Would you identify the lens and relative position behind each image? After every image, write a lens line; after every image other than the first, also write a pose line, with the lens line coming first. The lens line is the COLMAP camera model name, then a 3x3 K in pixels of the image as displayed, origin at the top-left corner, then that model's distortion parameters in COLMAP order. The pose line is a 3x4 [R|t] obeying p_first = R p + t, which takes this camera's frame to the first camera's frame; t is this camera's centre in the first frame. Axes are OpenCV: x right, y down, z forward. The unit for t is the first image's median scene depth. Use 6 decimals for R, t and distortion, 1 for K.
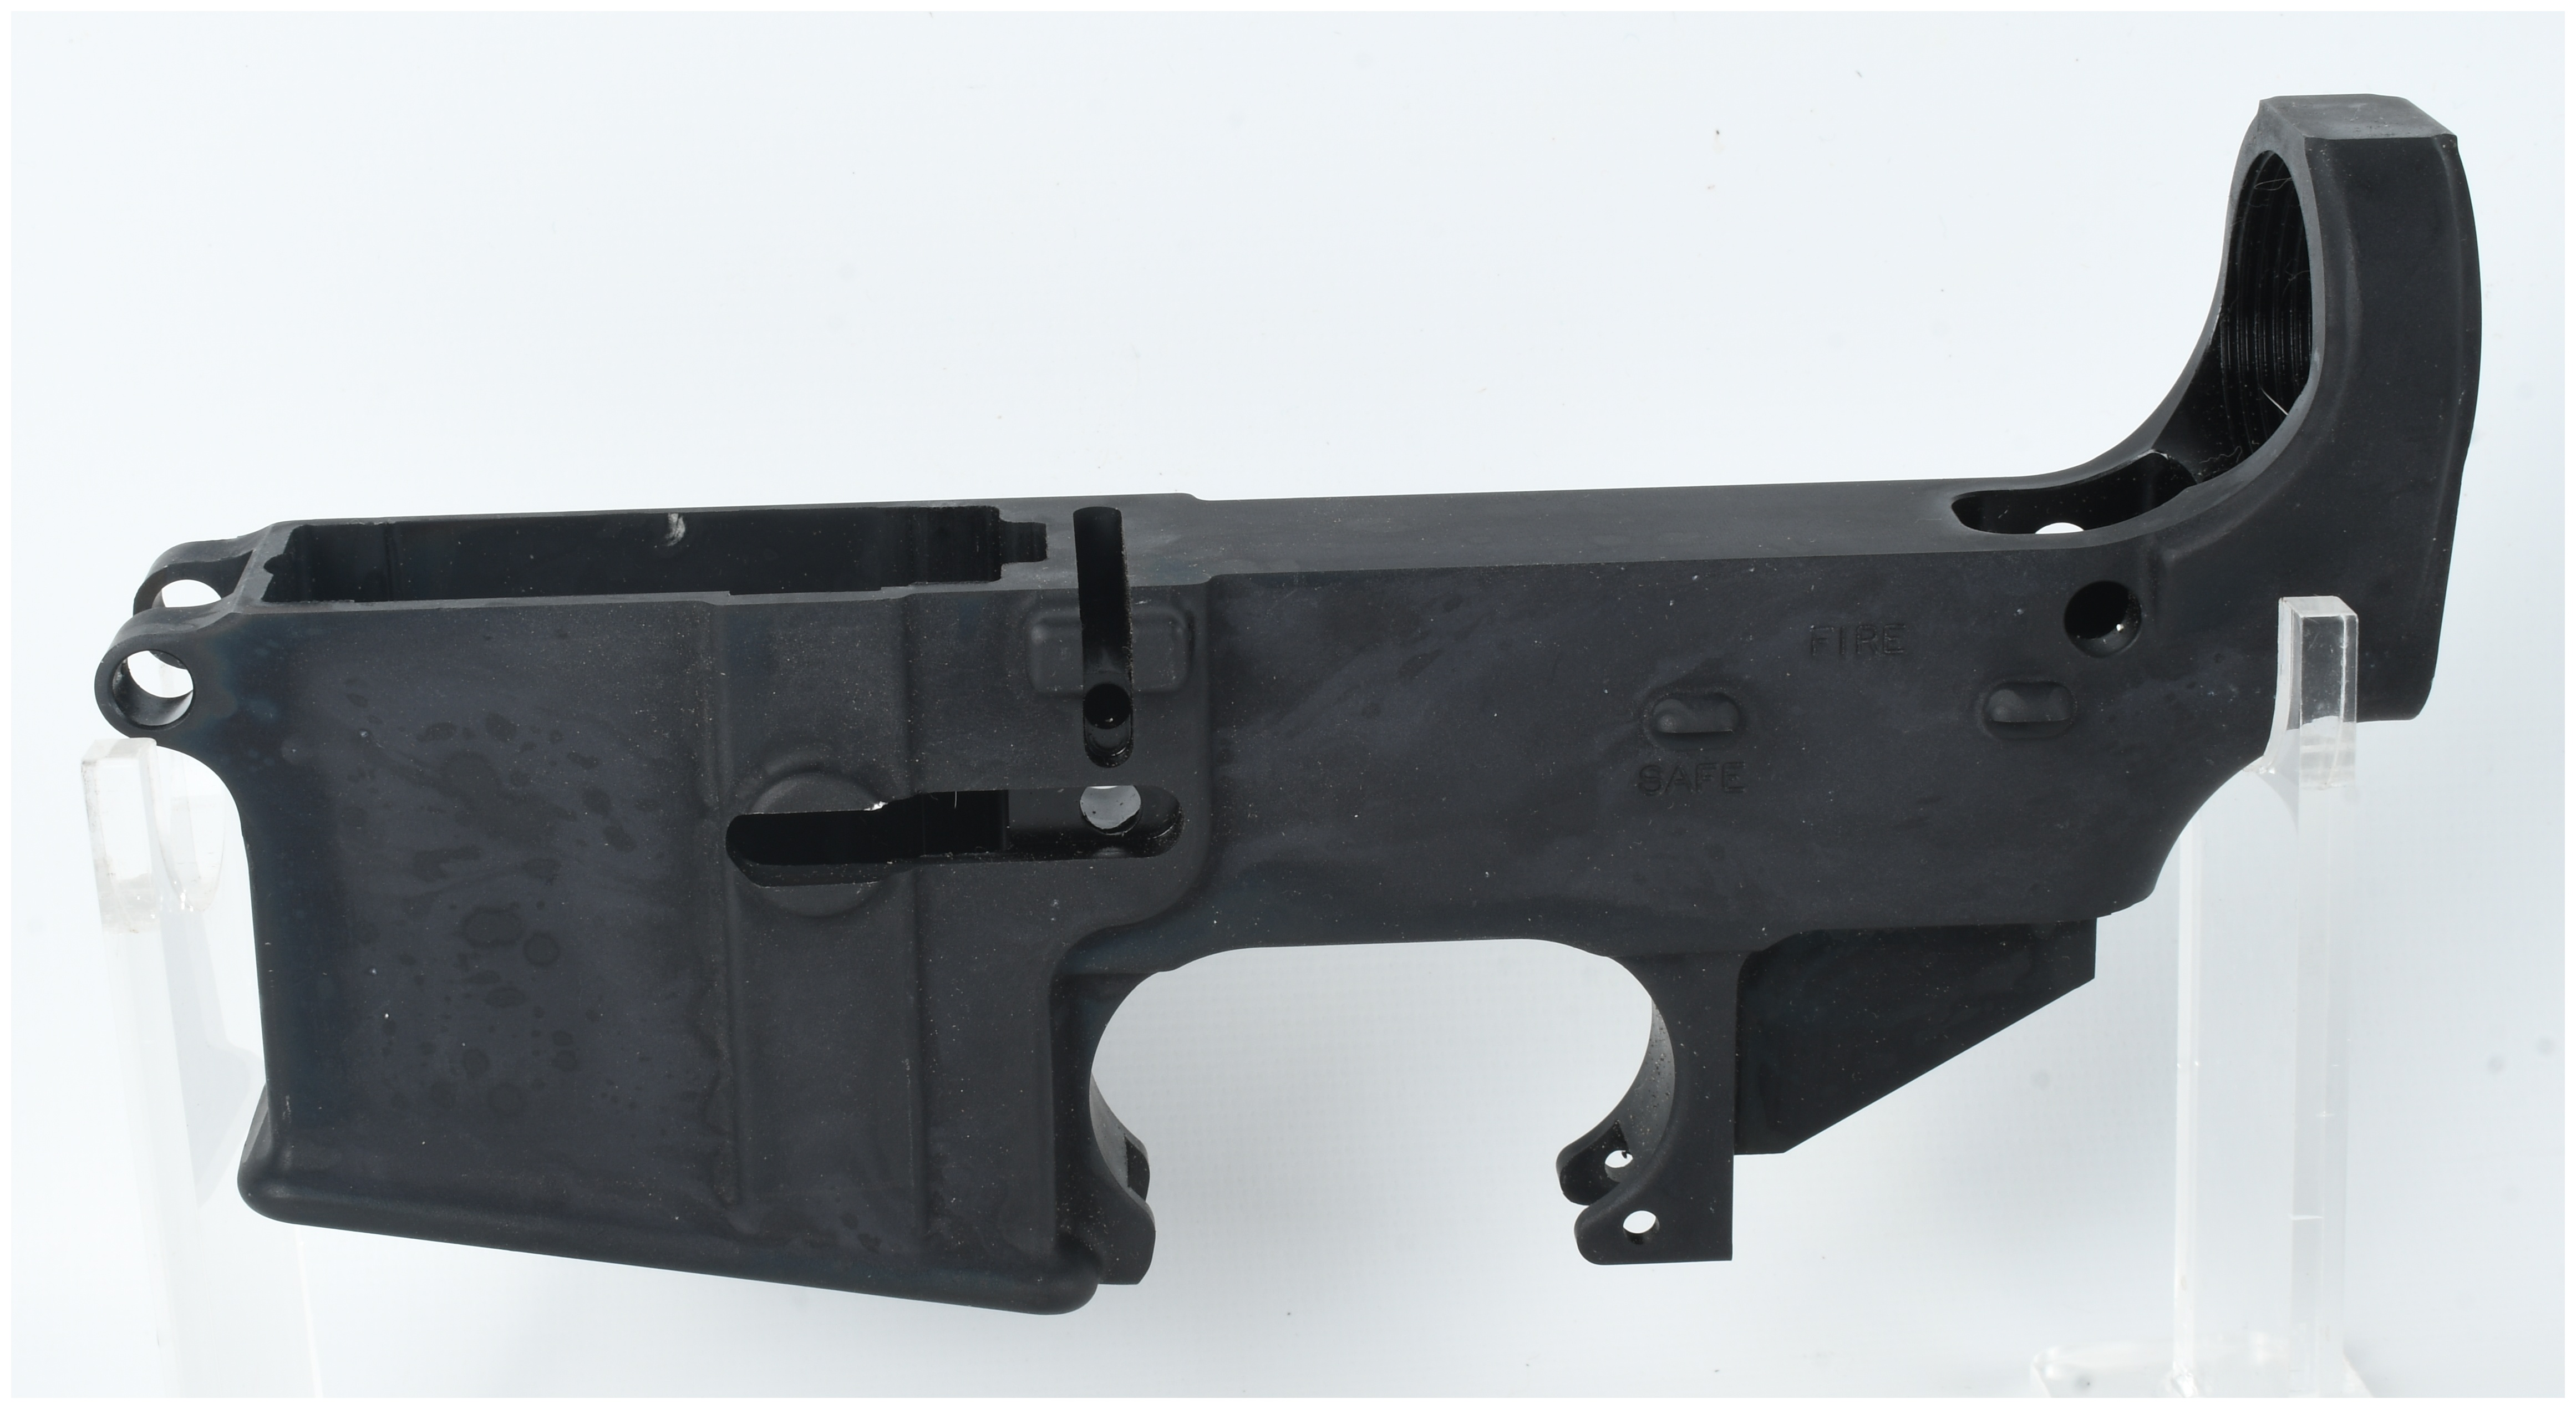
lens RADIAL K [[4775.0, 0, 1218.3], [0, 4775.0, 704.9], [0, 0, 1]] dist [-0.004665, 0.040202]
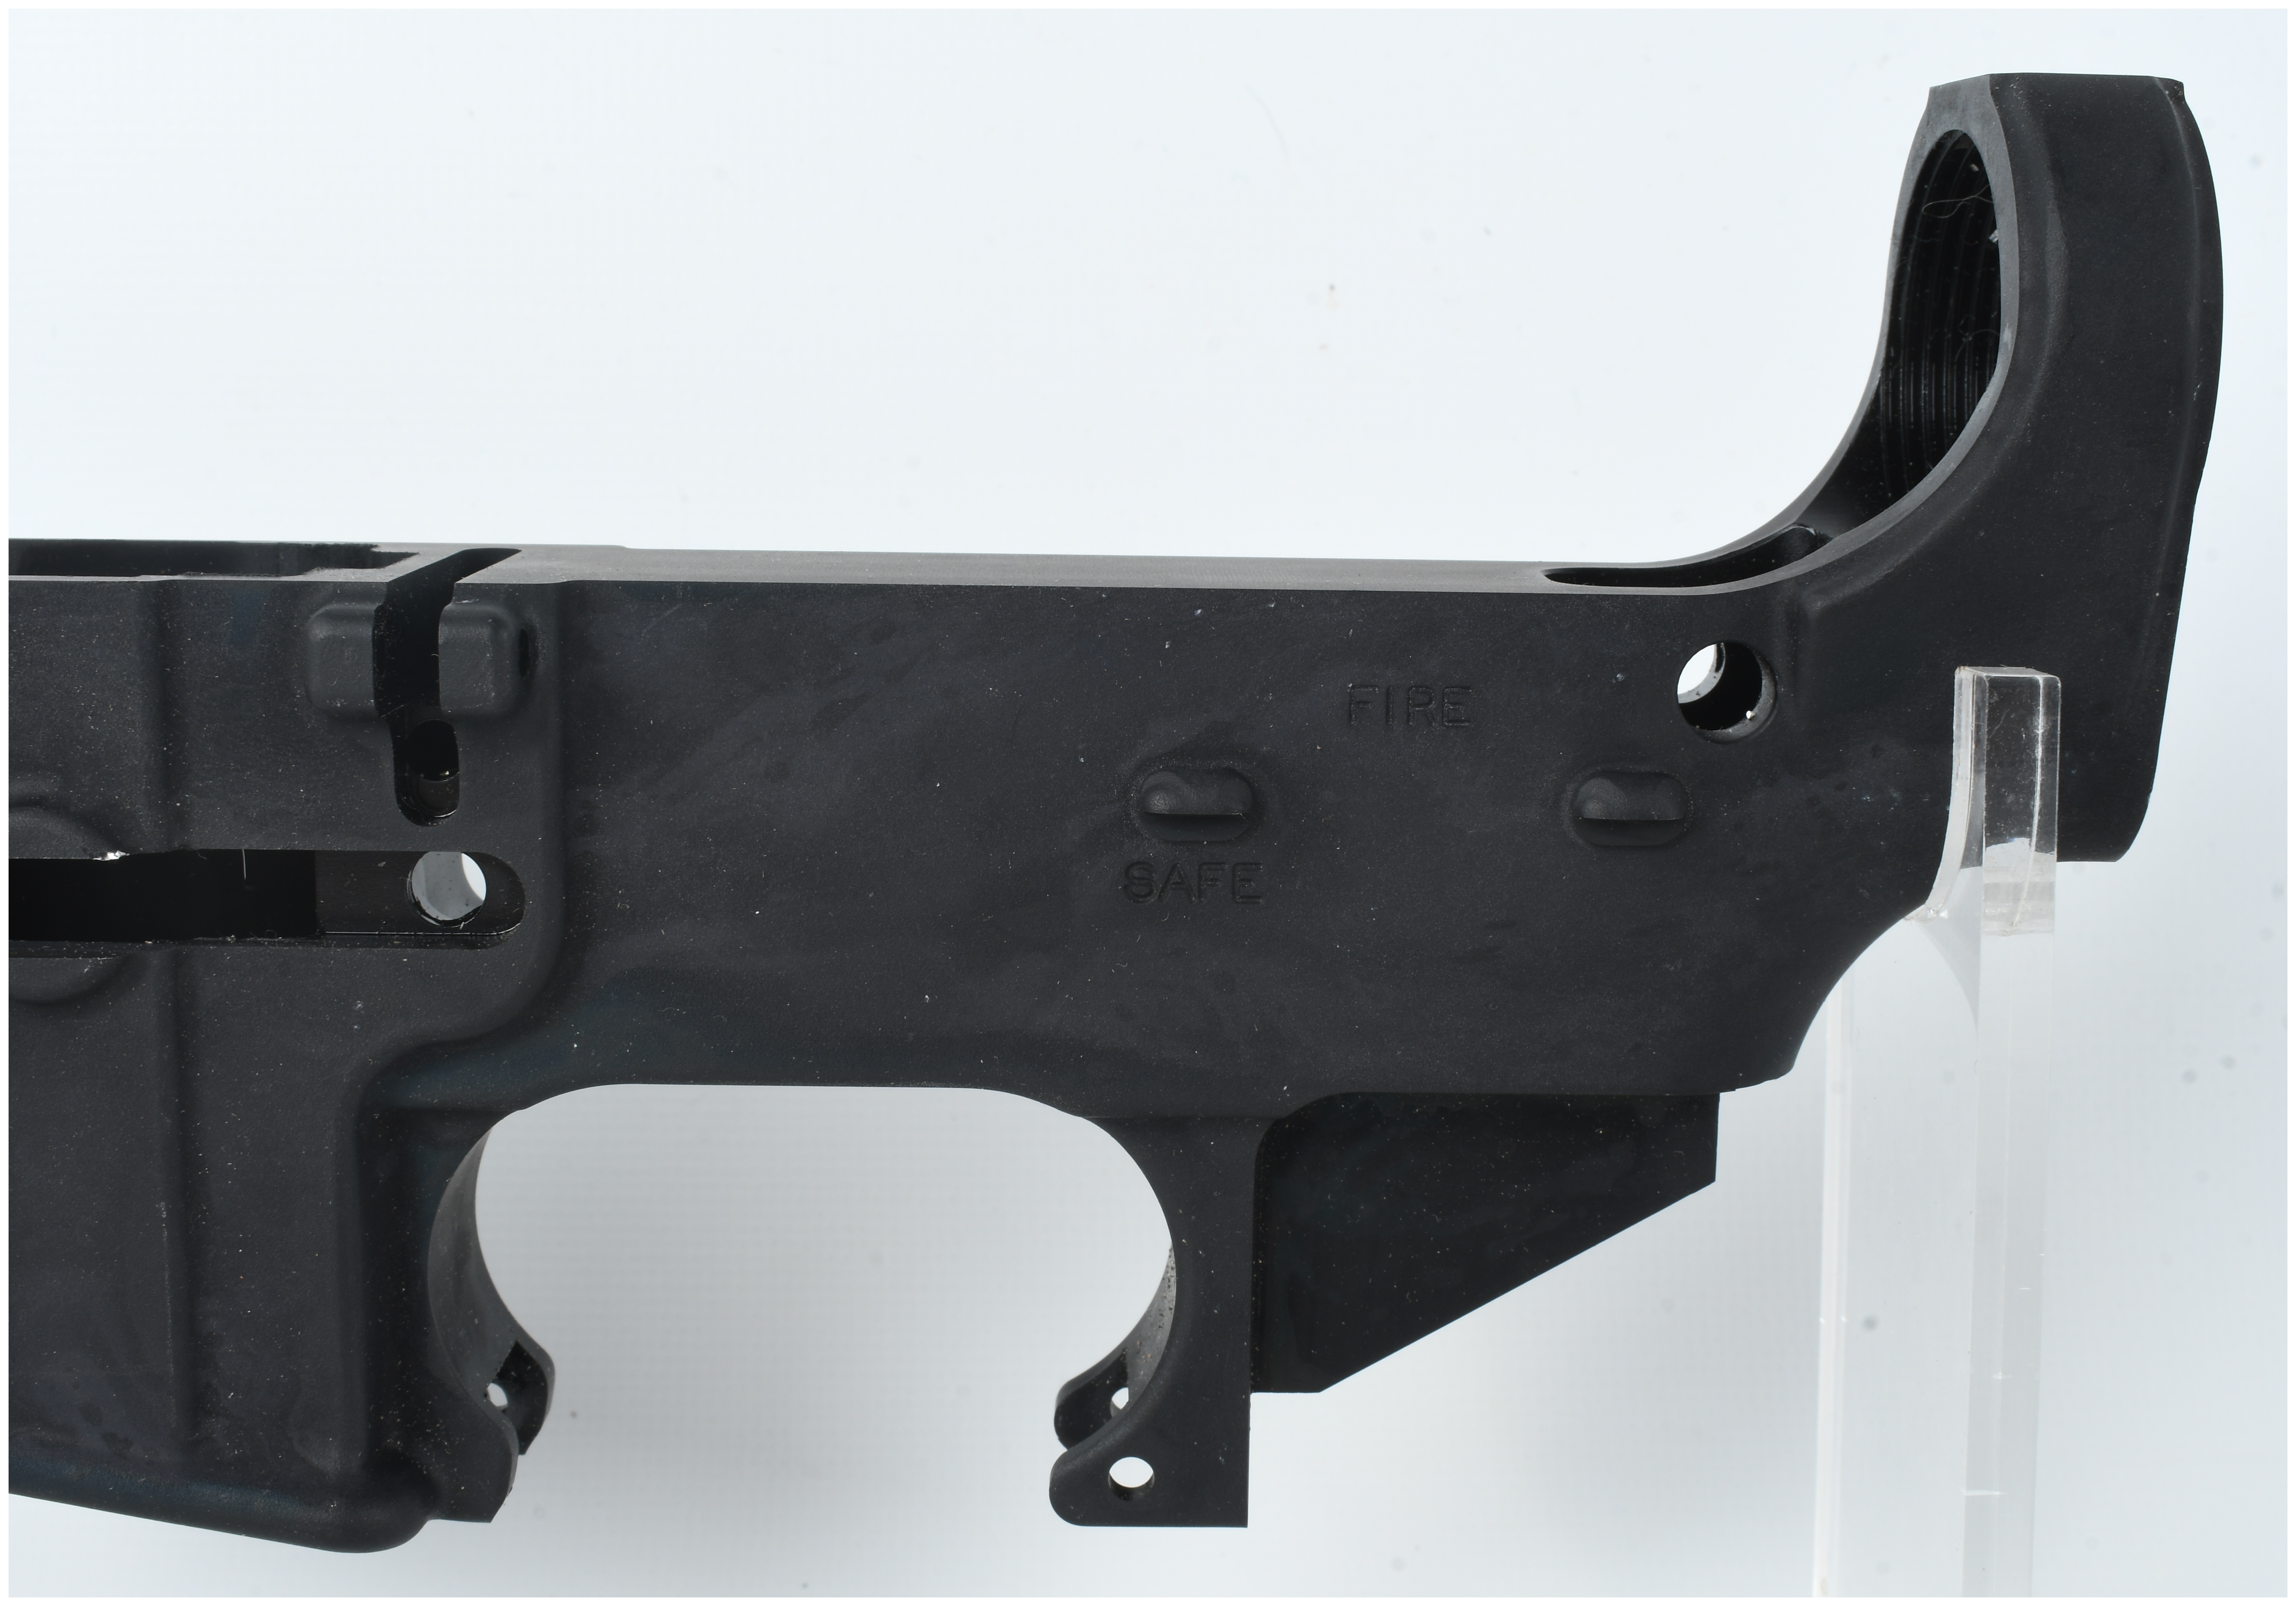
lens RADIAL K [[3122.2, 0, 1148.0], [0, 3122.2, 803.0], [0, 0, 1]] dist [-0.060175, 0.006249]
pose [[0.998960, 0.037889, -0.025351, 0.104791], [-0.041037, 0.989572, -0.138071, 0.073262], [0.019856, 0.138968, 0.990098, 0.500497]]
